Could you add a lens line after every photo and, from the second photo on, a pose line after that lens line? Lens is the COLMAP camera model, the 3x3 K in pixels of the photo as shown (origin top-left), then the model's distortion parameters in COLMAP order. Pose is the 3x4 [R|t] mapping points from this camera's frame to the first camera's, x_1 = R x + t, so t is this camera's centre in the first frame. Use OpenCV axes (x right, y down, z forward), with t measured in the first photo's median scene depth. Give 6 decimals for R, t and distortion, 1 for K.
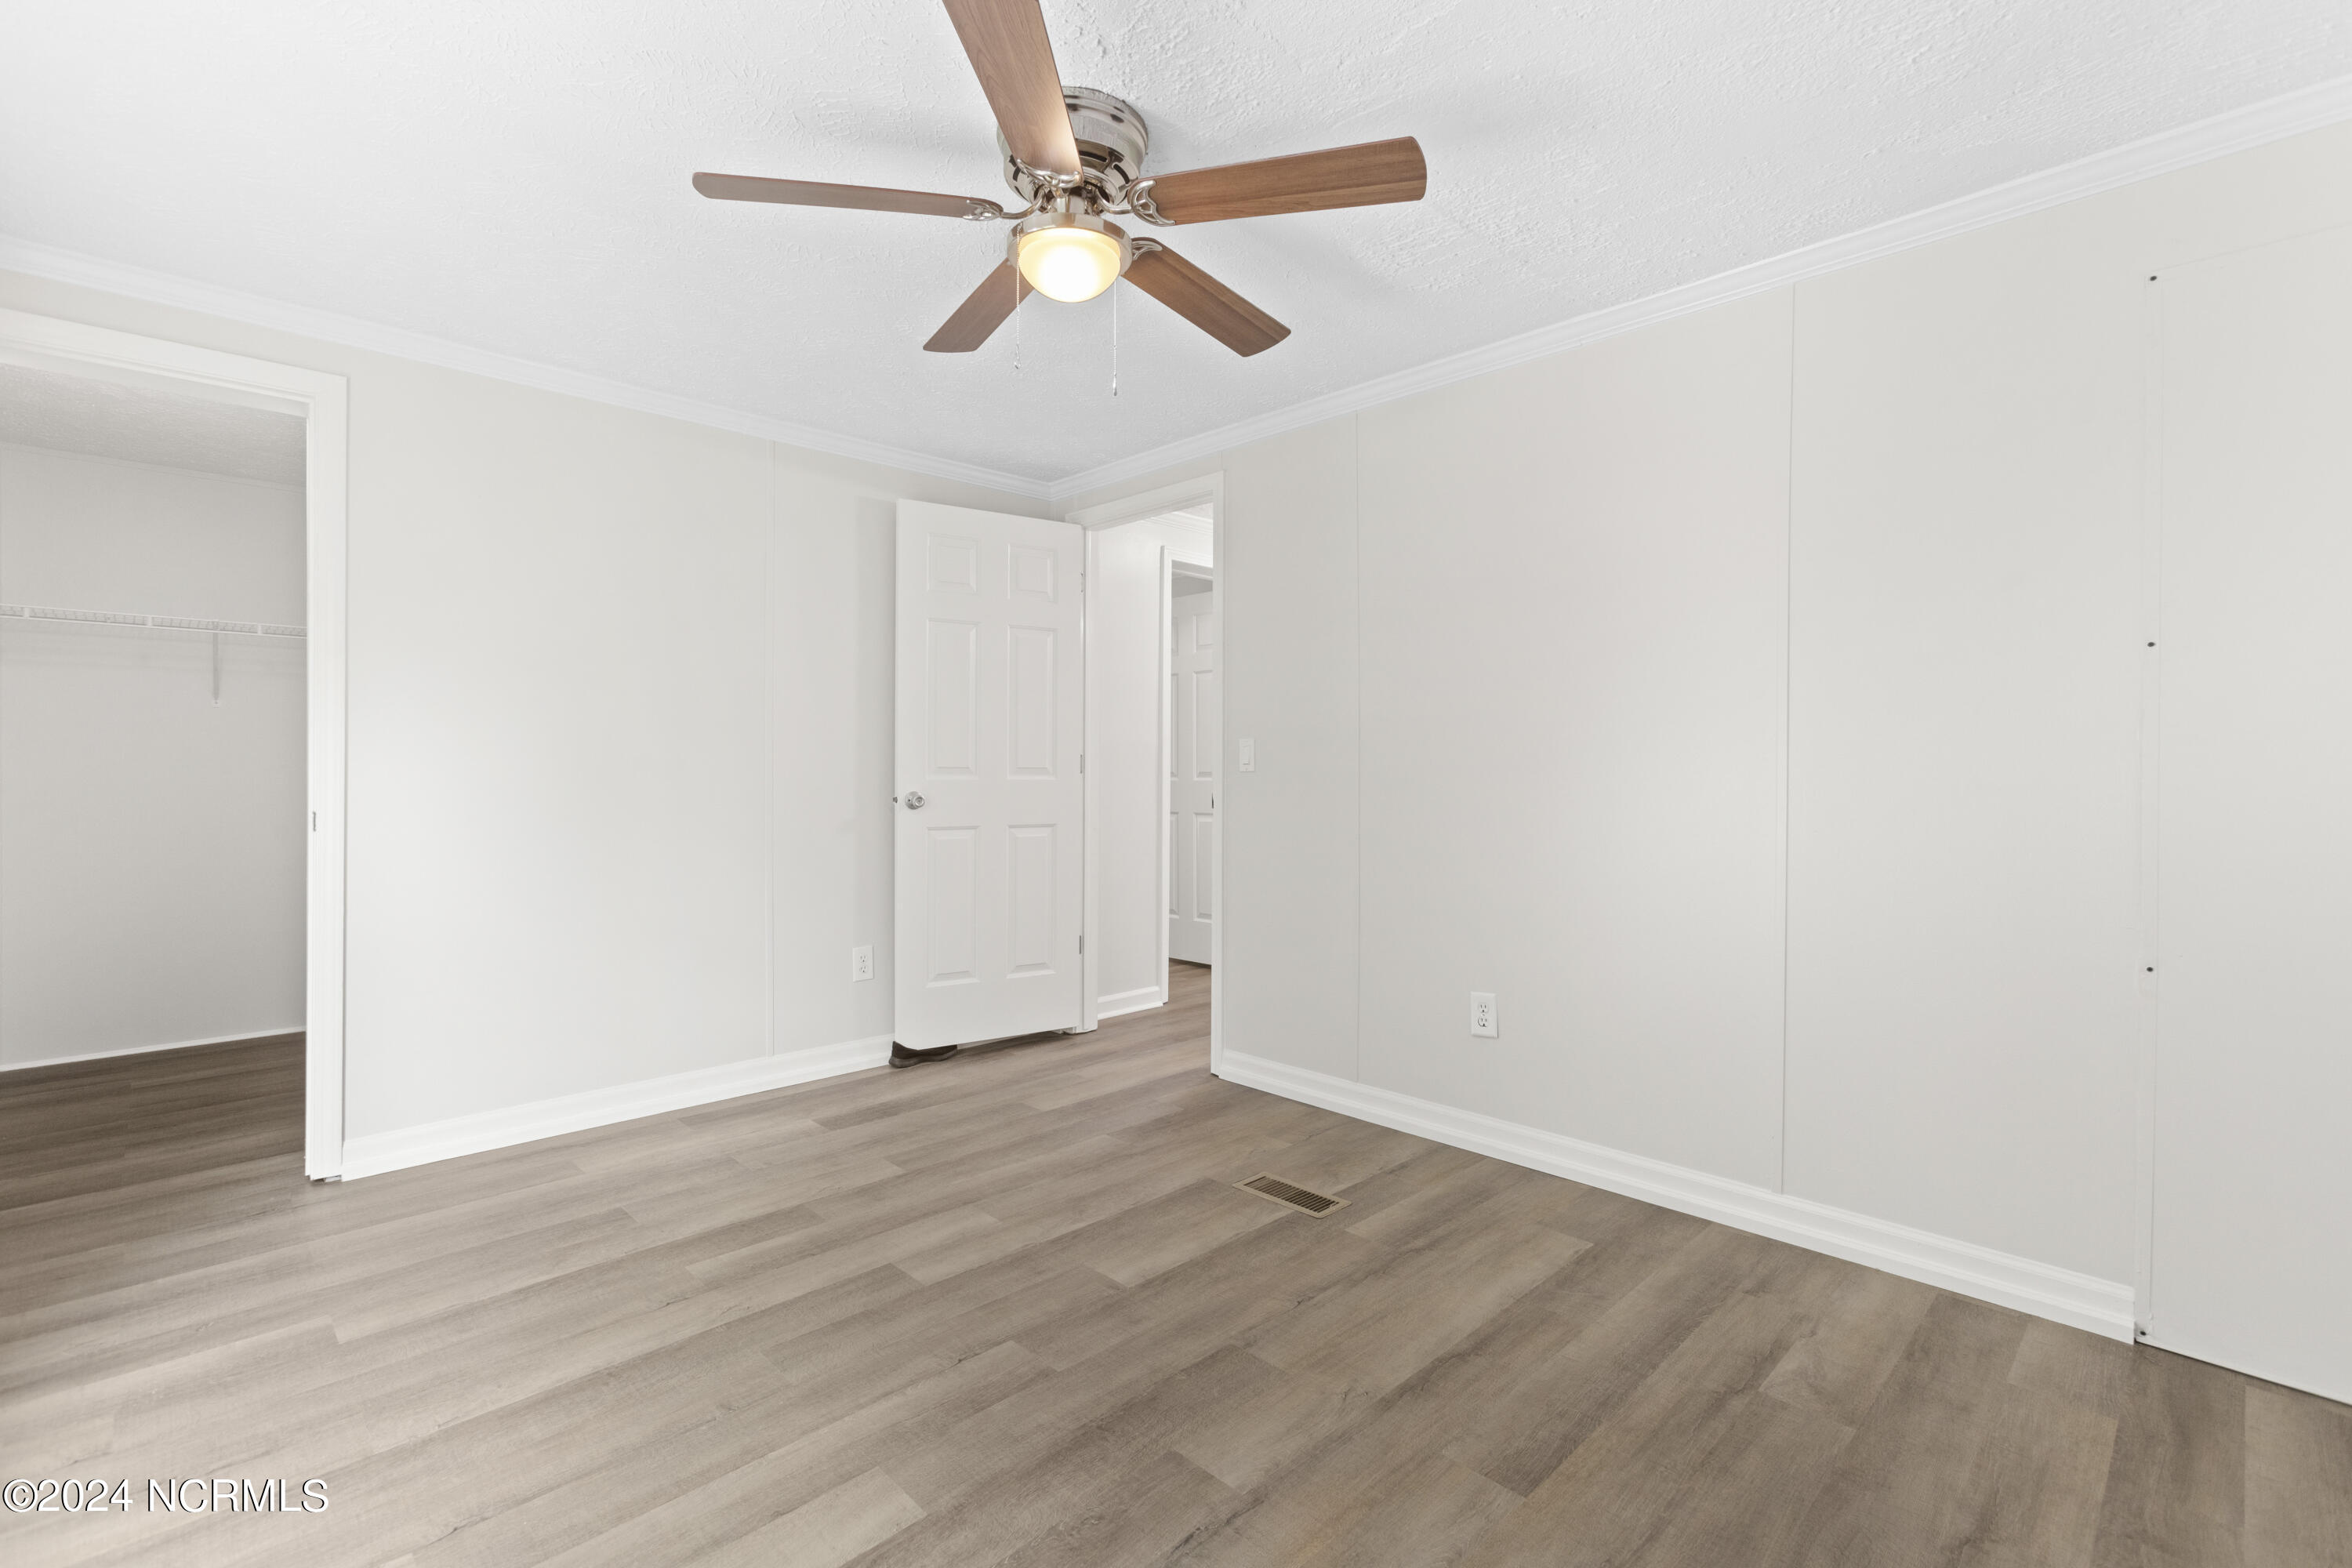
lens RADIAL K [[1054.4, 0, 1176.0], [0, 1054.4, 784.0], [0, 0, 1]] dist [0.000221, 0.000090]
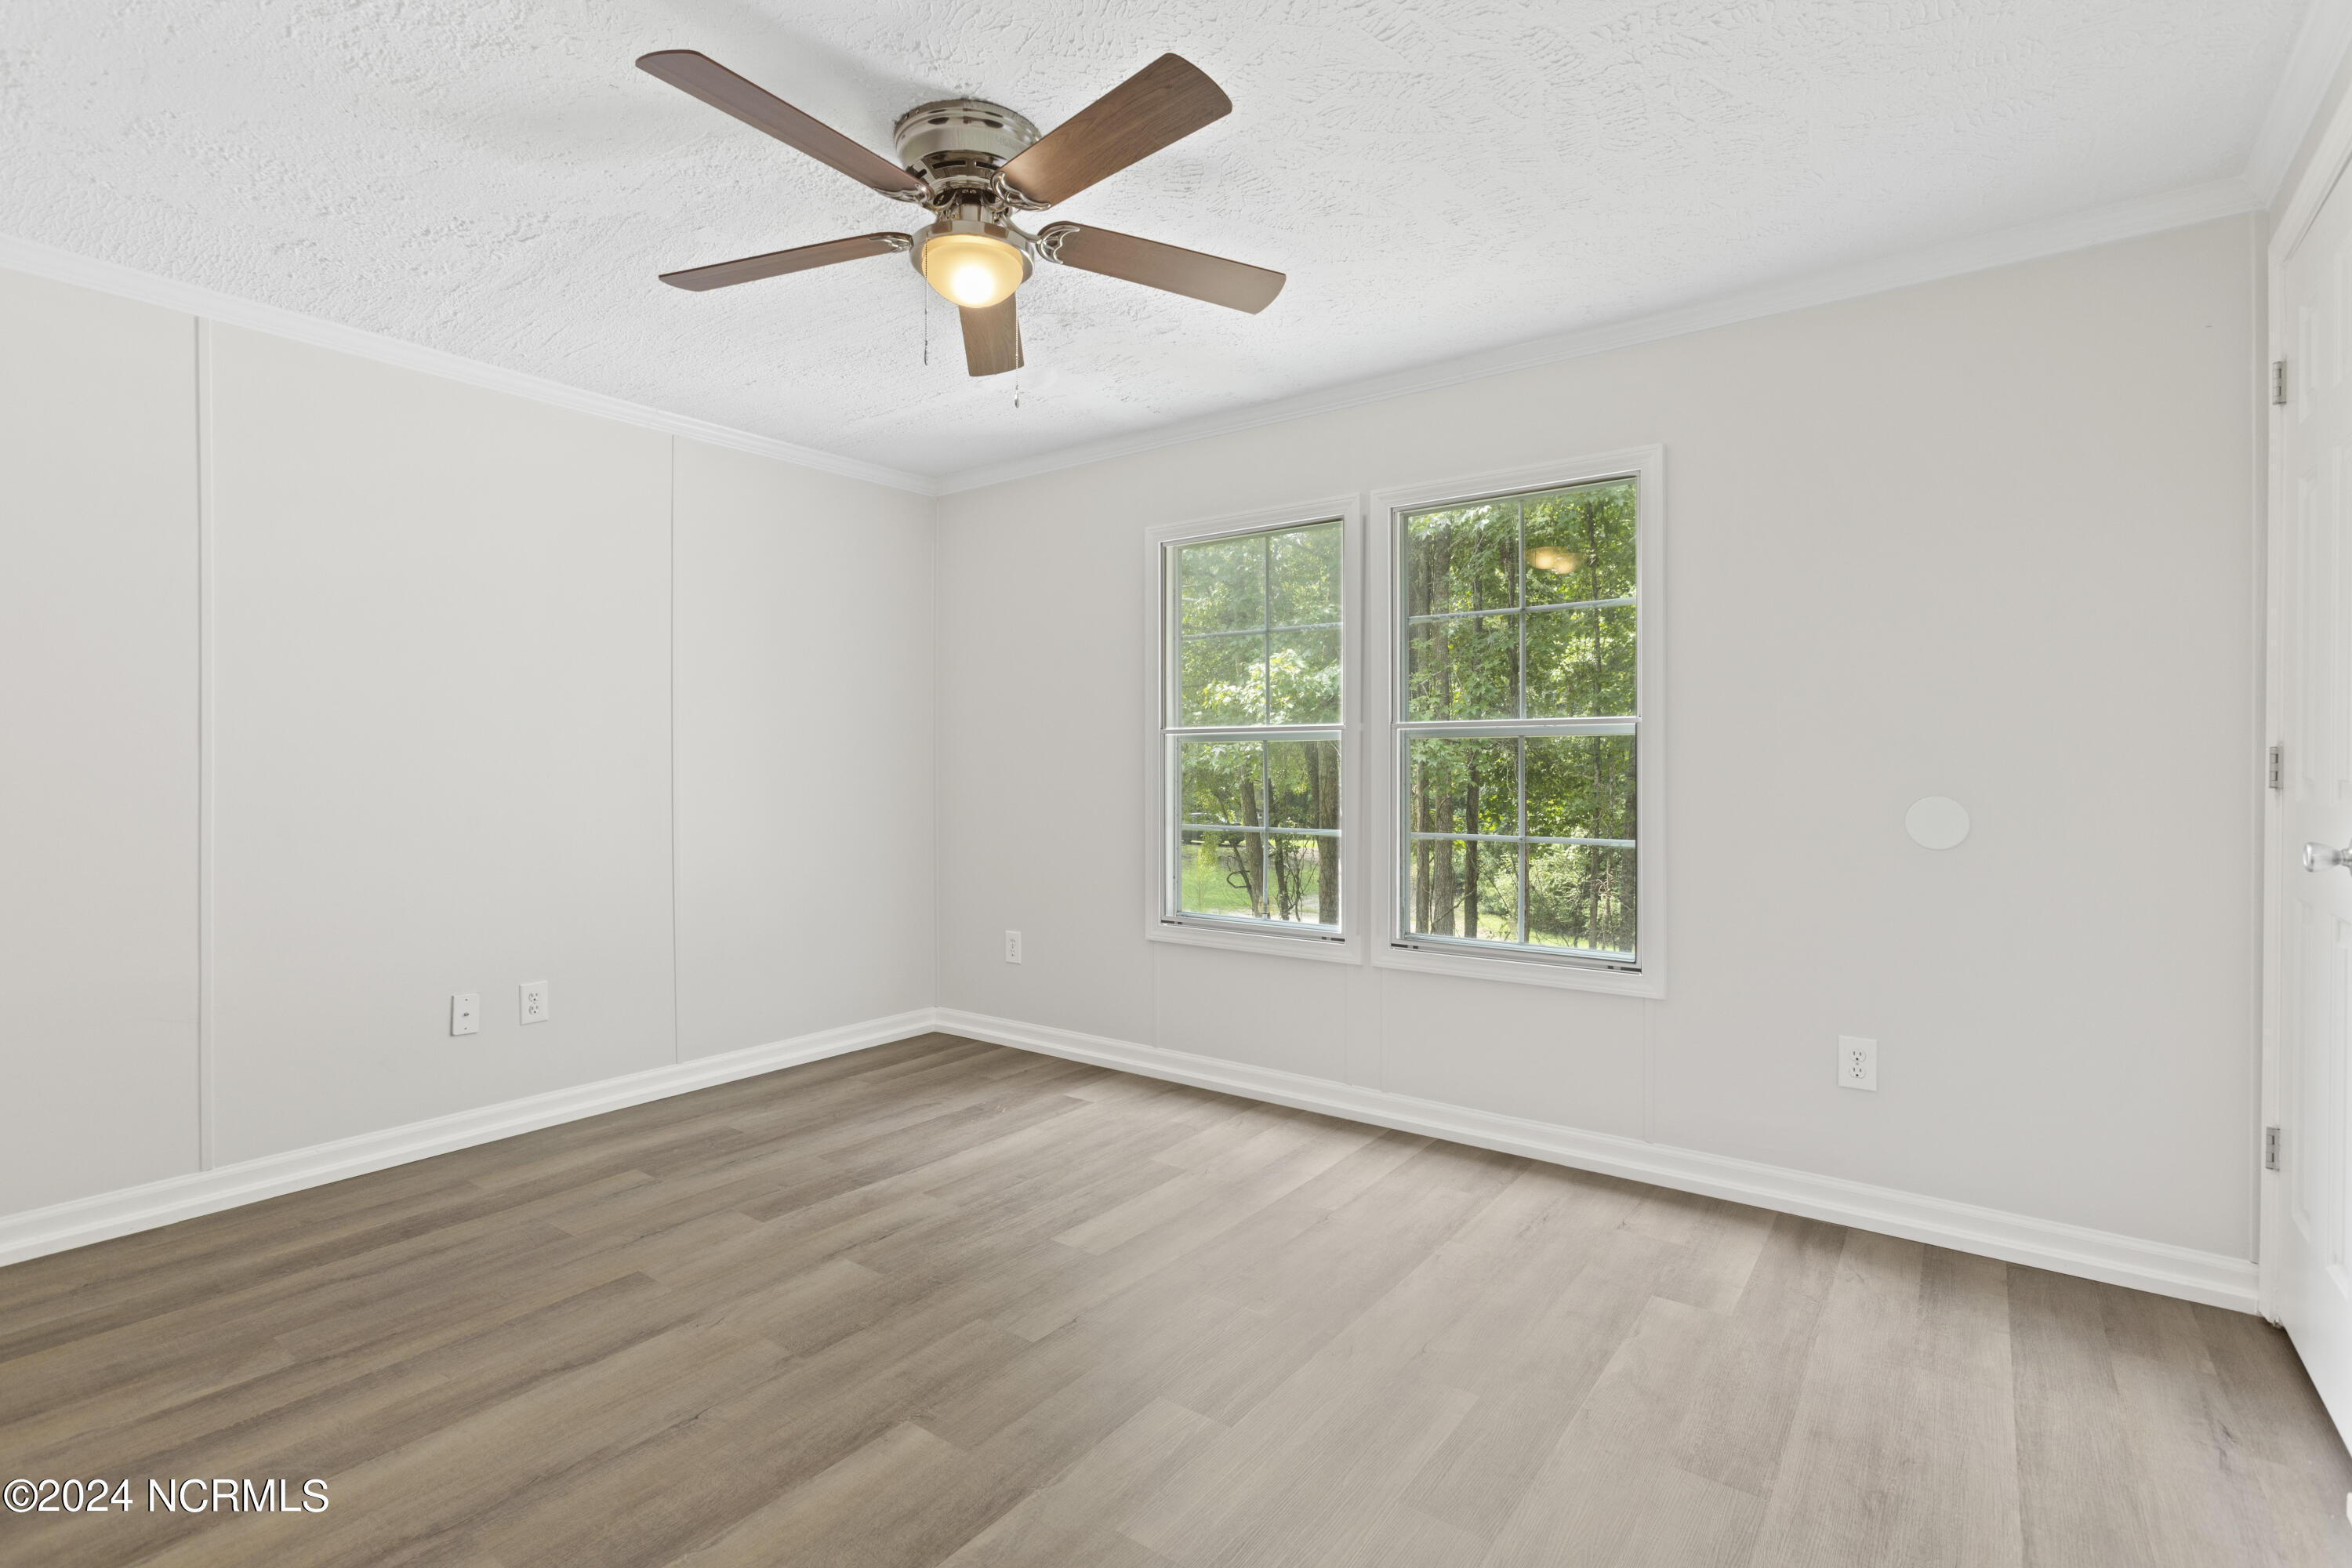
lens RADIAL K [[1101.3, 0, 1176.0], [0, 1101.3, 784.0], [0, 0, 1]] dist [-0.002839, -0.000281]
pose [[-0.987854, -0.000795, -0.155381, -0.129356], [-0.004535, 0.999709, 0.023712, -0.024845], [0.155317, 0.024129, -0.987570, 2.061180]]
